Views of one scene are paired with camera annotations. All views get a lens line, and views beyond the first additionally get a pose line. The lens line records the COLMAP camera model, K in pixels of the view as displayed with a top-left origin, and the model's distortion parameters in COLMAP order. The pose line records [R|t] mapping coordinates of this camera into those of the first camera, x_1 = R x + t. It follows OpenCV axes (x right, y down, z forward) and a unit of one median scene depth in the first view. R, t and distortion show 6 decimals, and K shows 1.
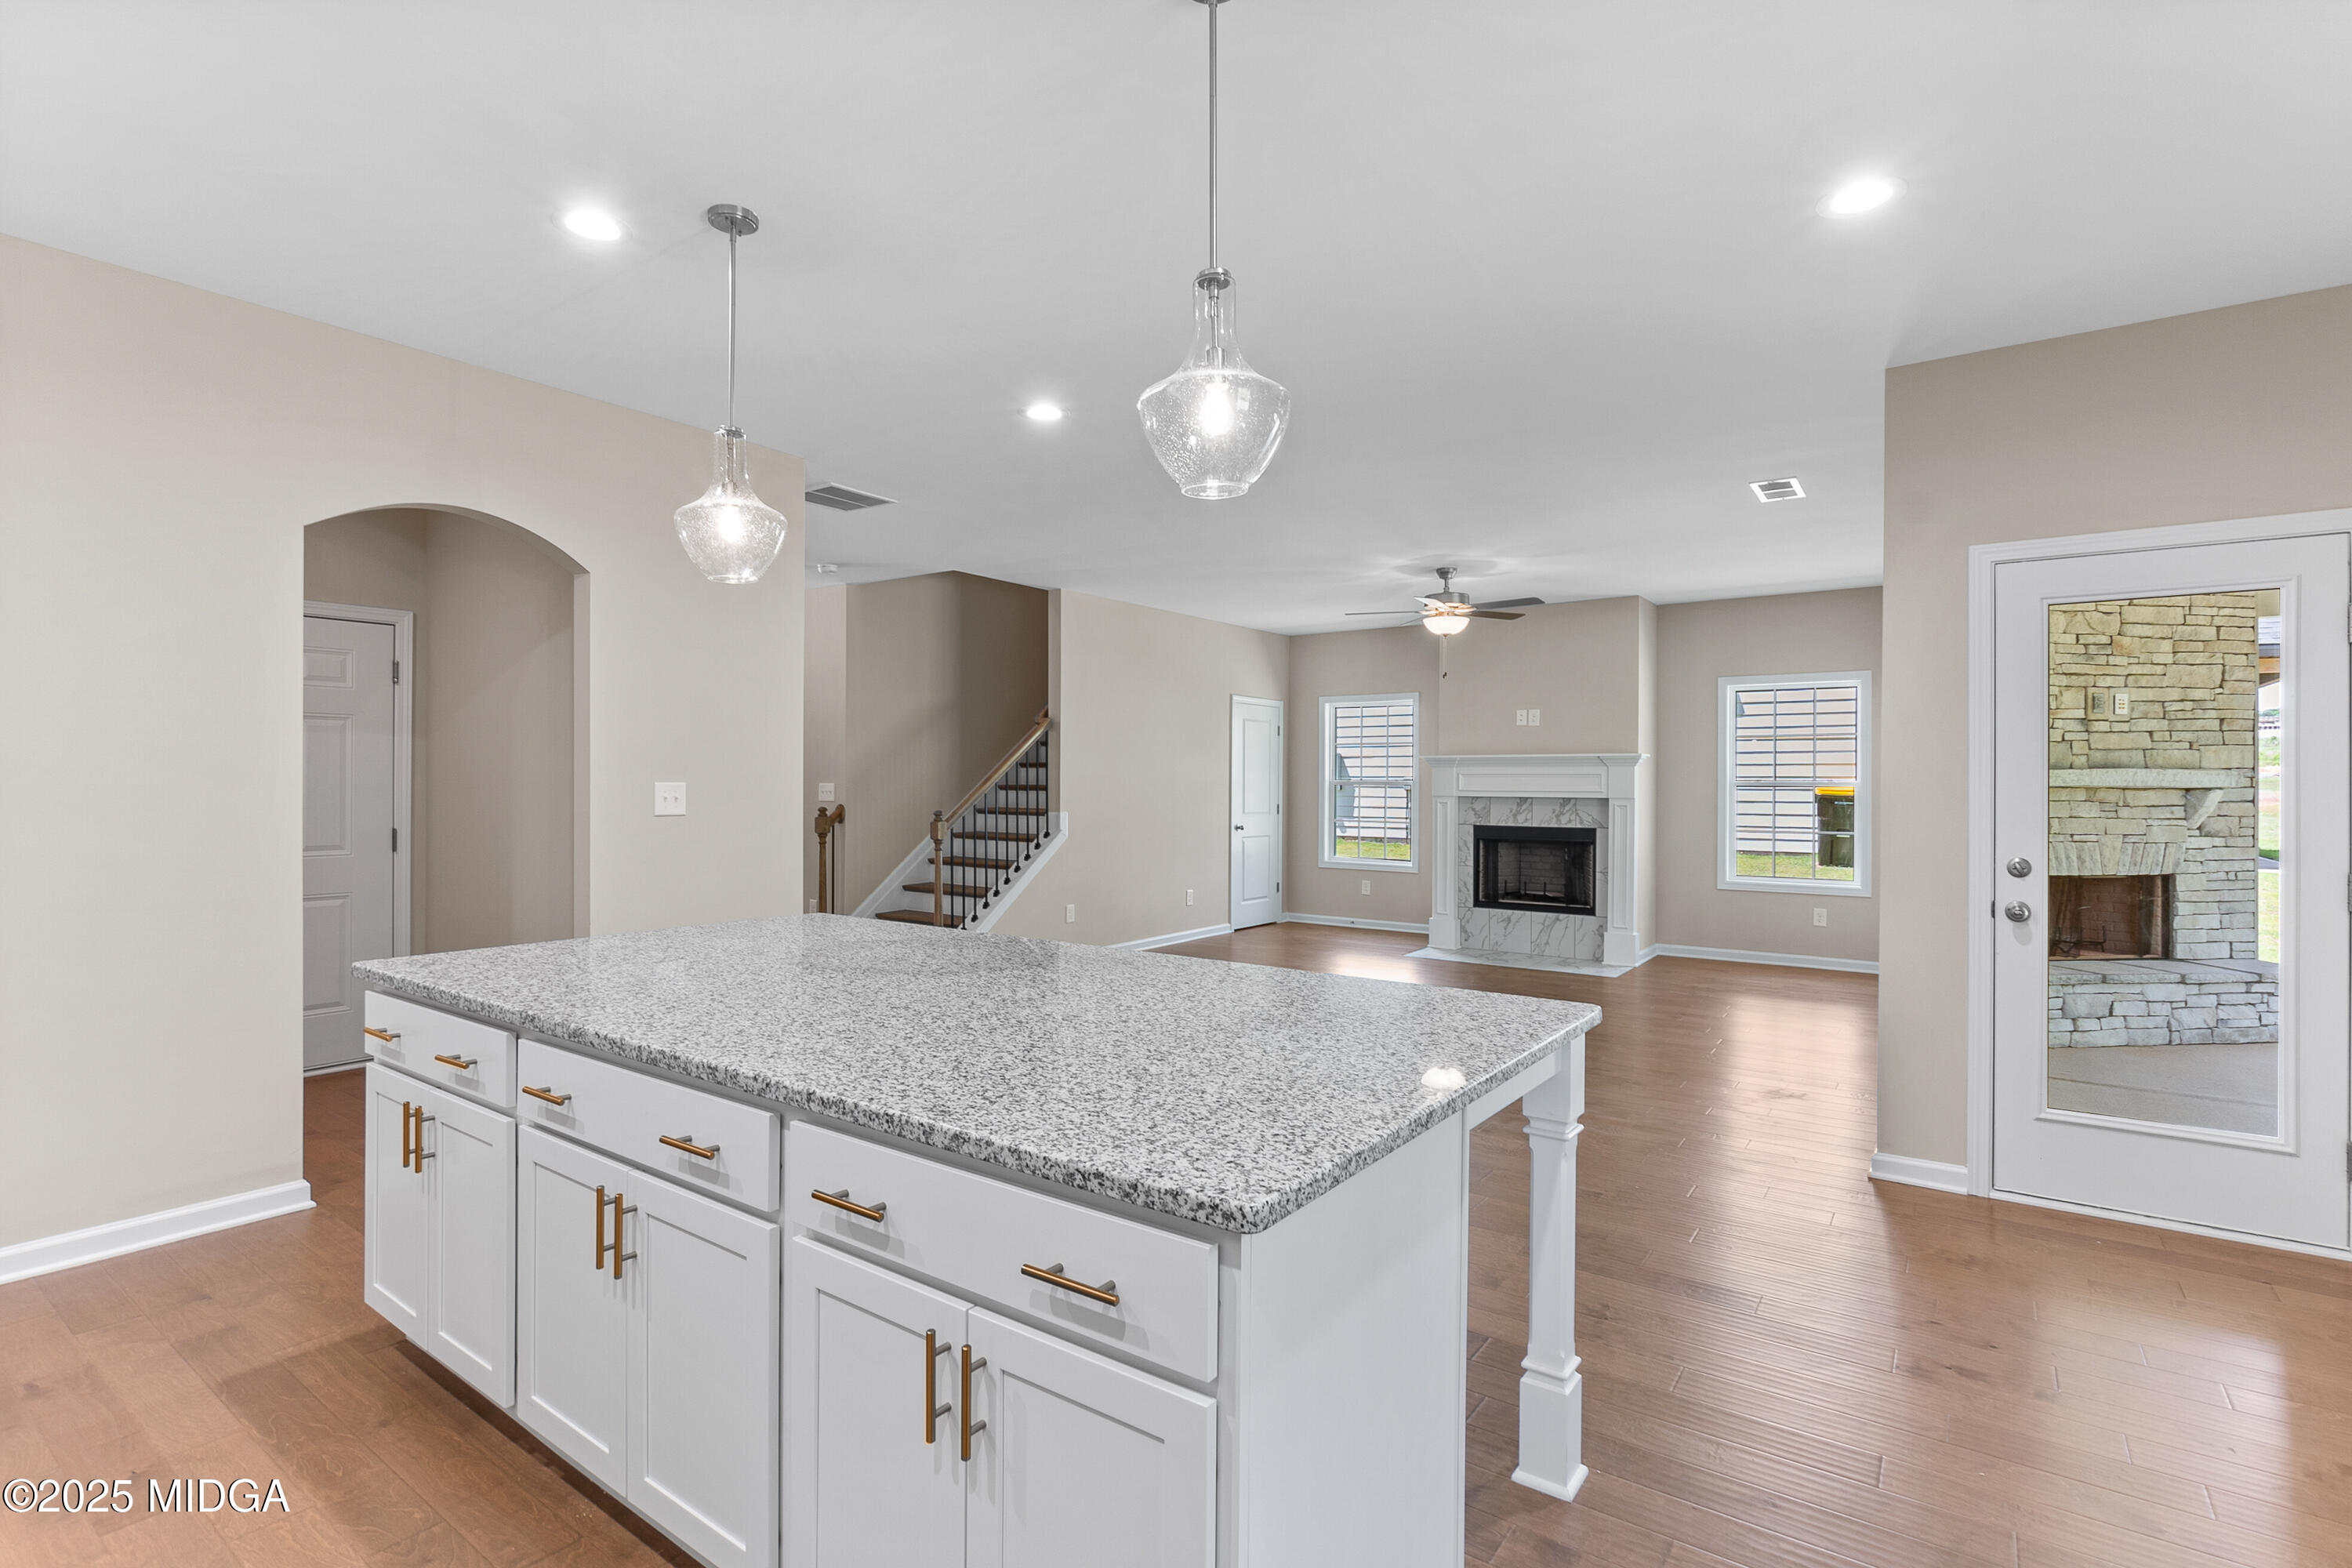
lens RADIAL K [[1106.3, 0, 1166.5], [0, 1106.3, 781.5], [0, 0, 1]] dist [-0.002303, -0.000355]
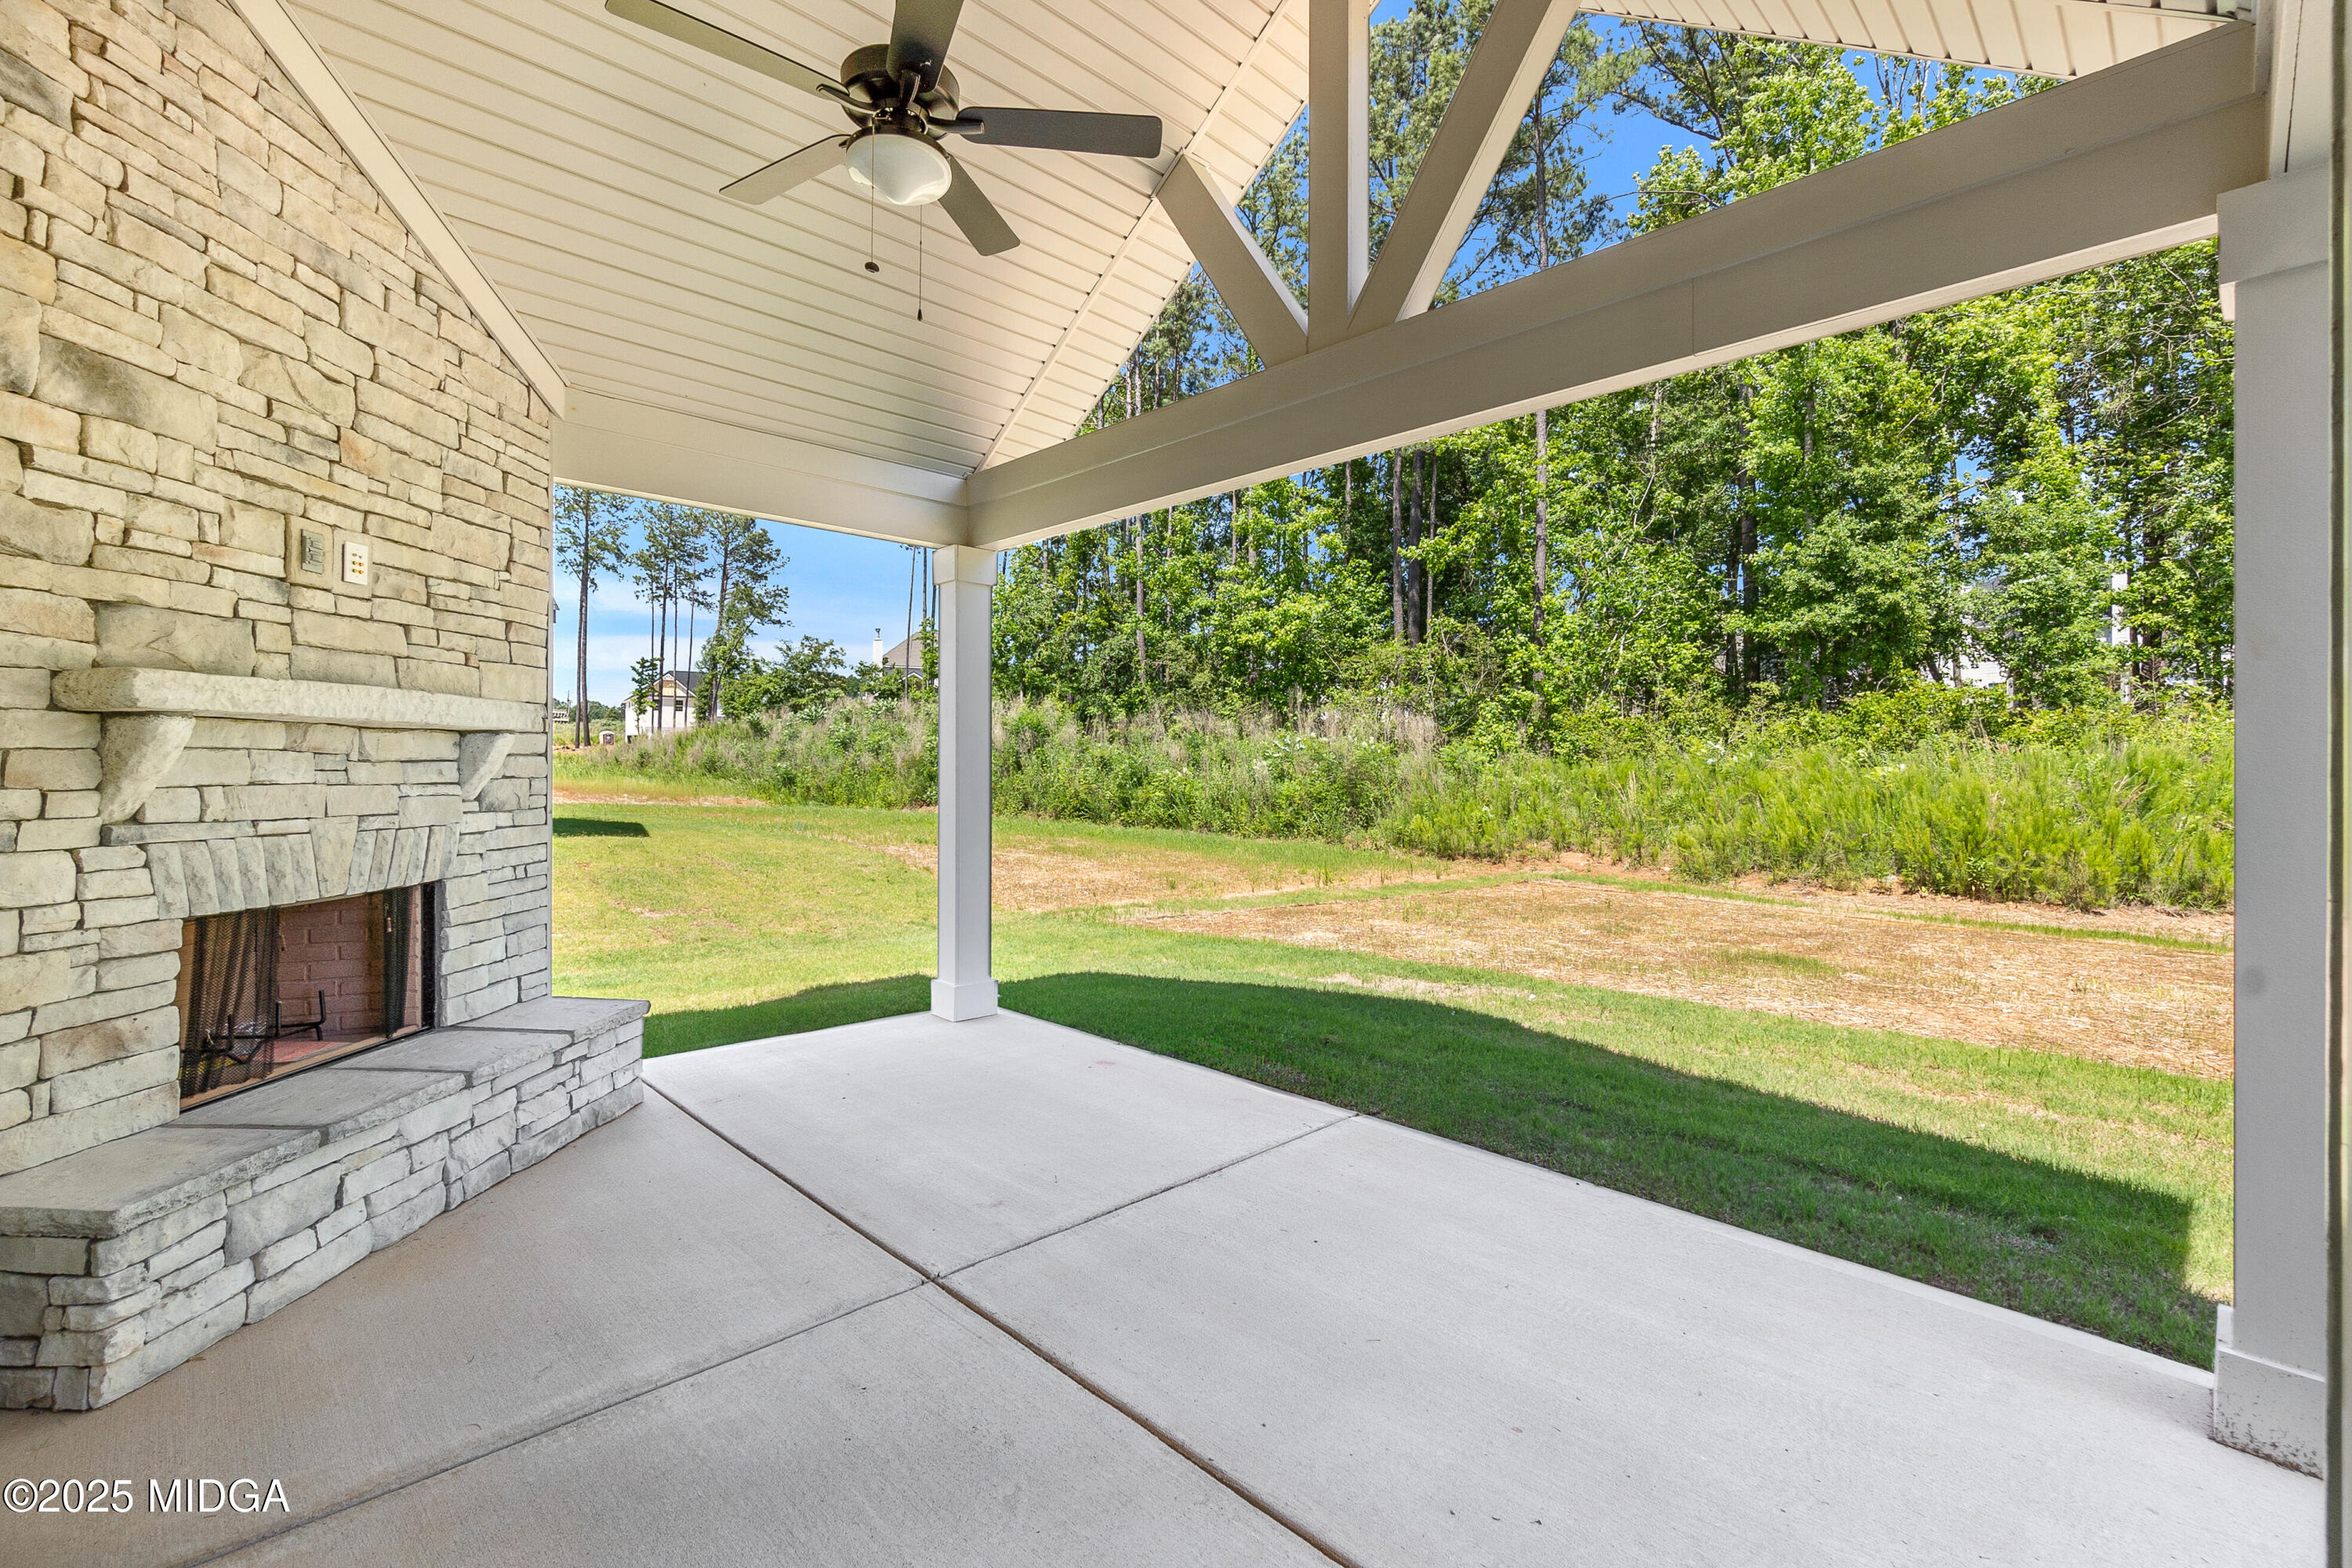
lens RADIAL K [[1035.0, 0, 1176.3], [0, 1035.0, 761.3], [0, 0, 1]] dist [-0.001171, -0.000063]
pose [[0.167182, 0.001100, 0.985925, 0.379748], [-0.003635, 0.999993, -0.000499, 0.018029], [-0.985919, -0.003500, 0.167185, 0.454191]]
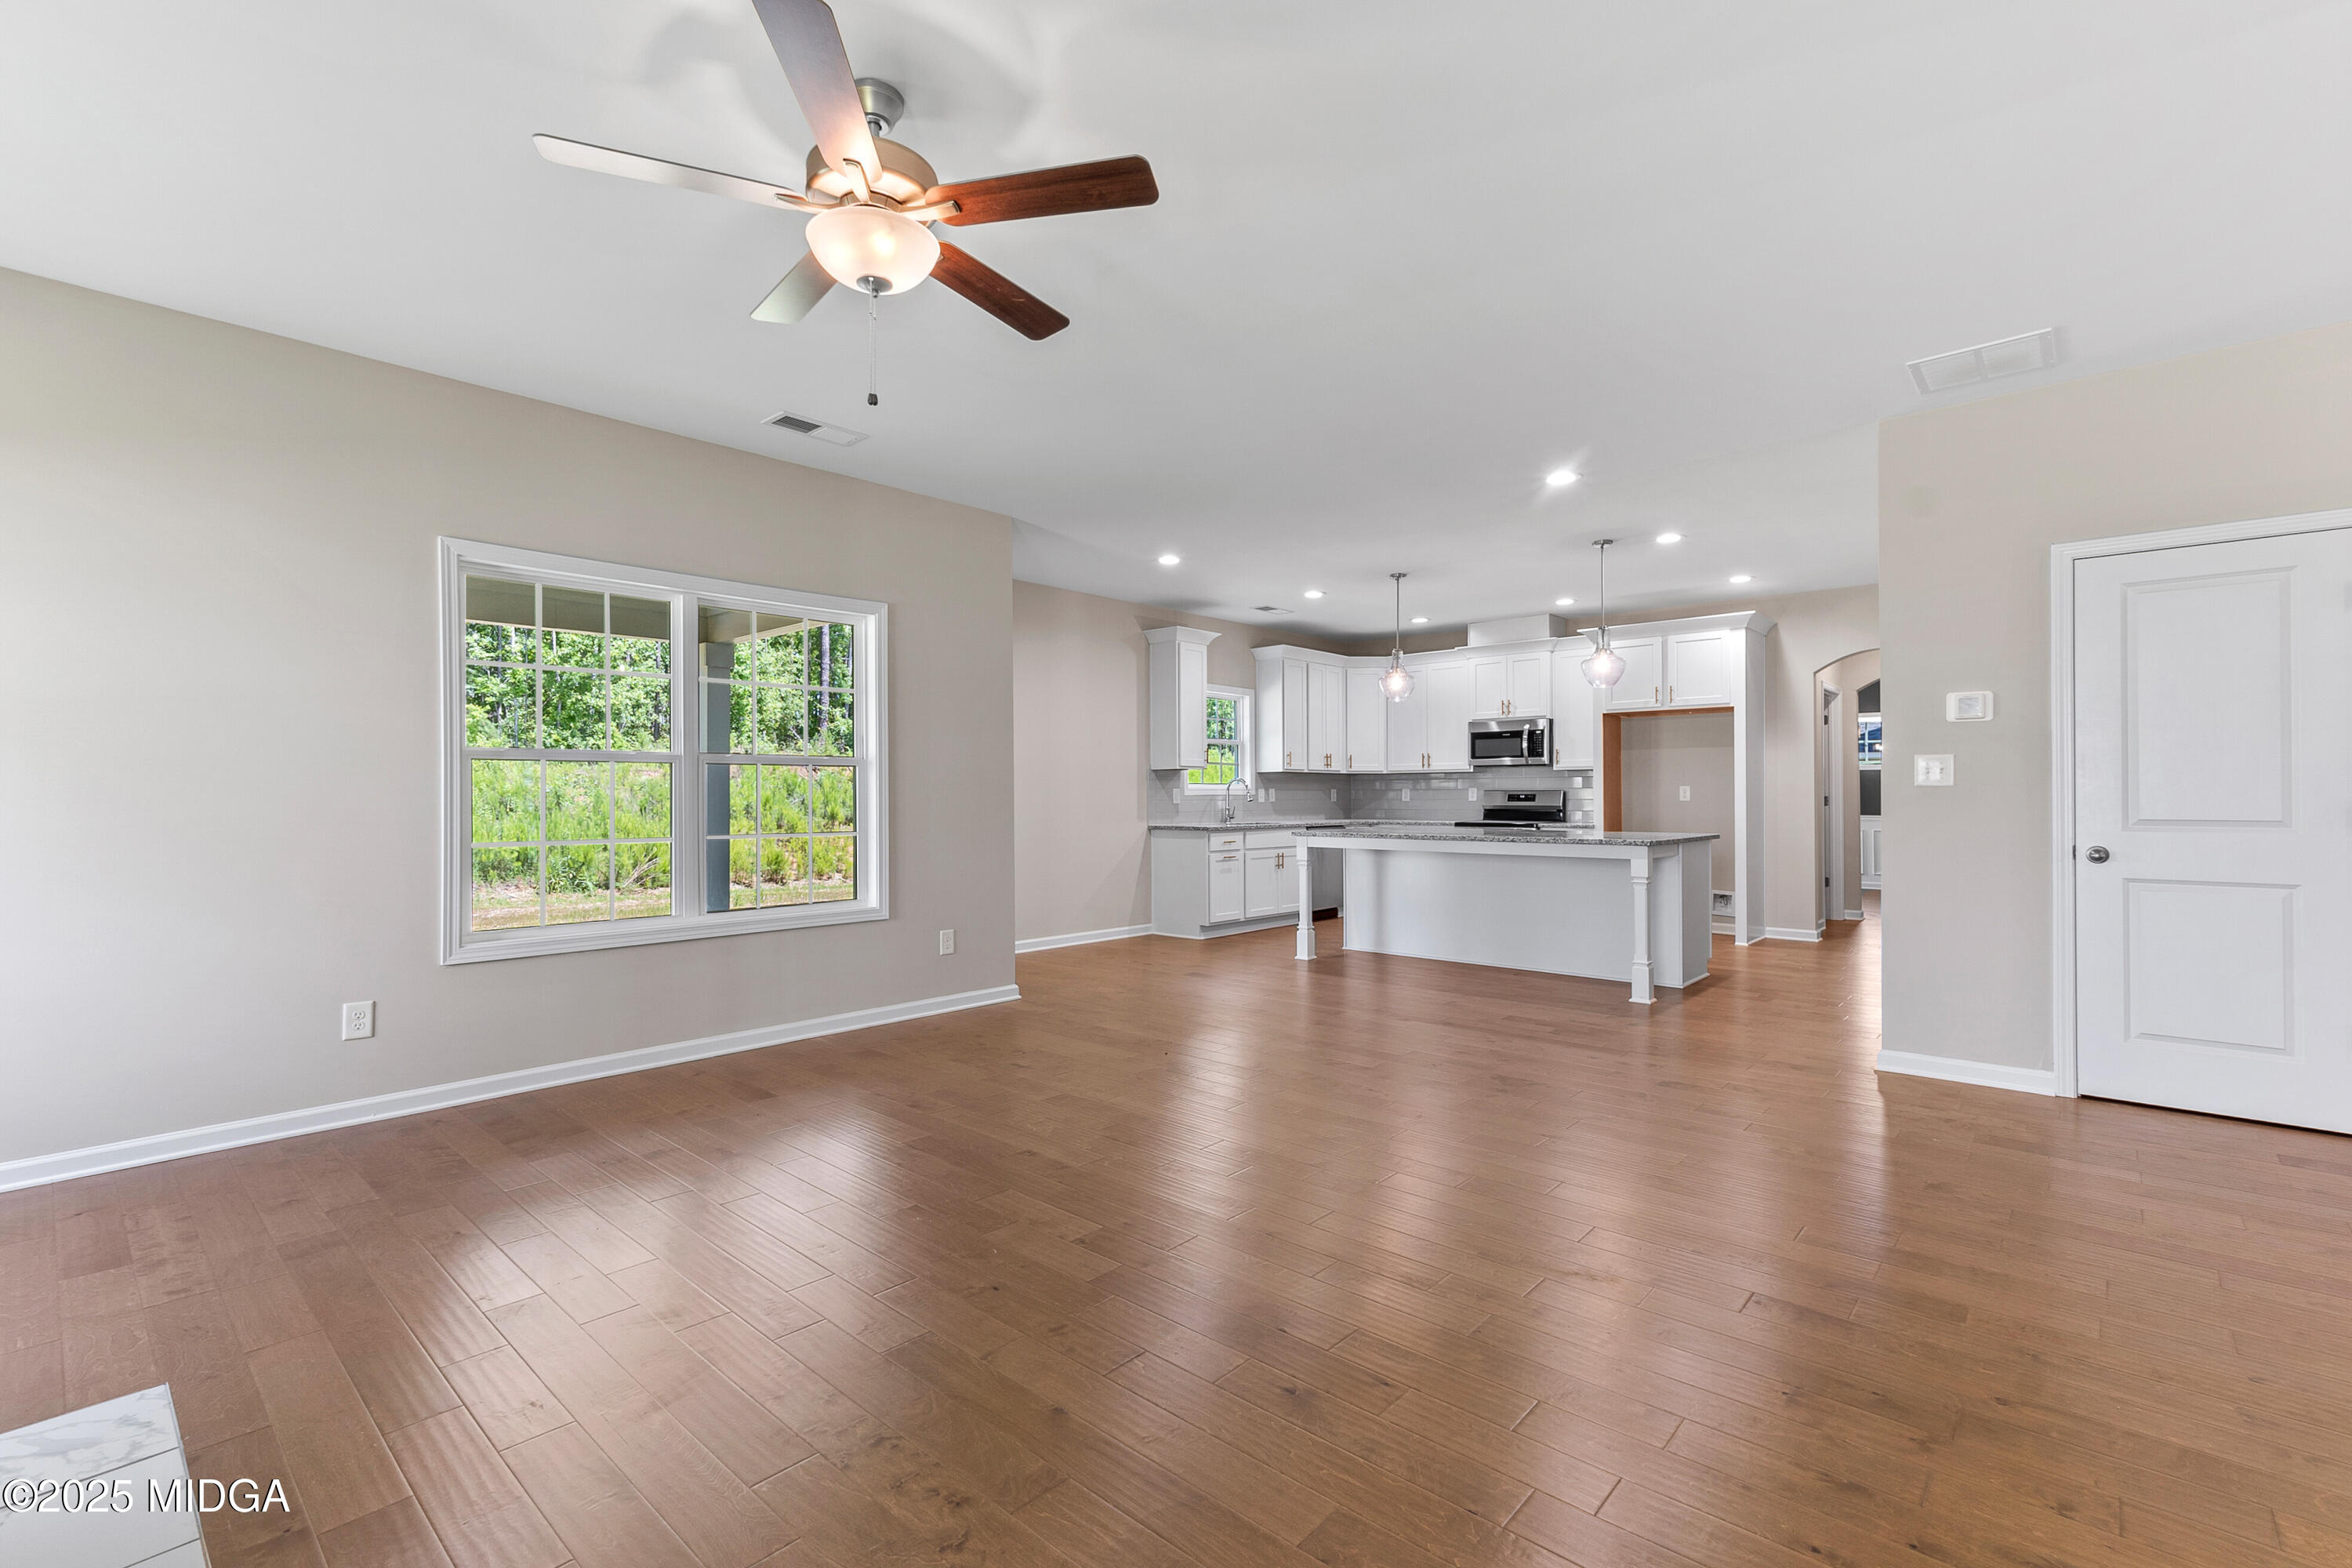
lens RADIAL K [[1030.2, 0, 1166.1], [0, 1030.2, 801.7], [0, 0, 1]] dist [-0.000455, -0.000275]
pose [[-0.994298, -0.001860, 0.106626, 0.121843], [-0.001512, 0.999993, 0.003348, 0.025621], [-0.106631, 0.003167, -0.994294, 1.212528]]
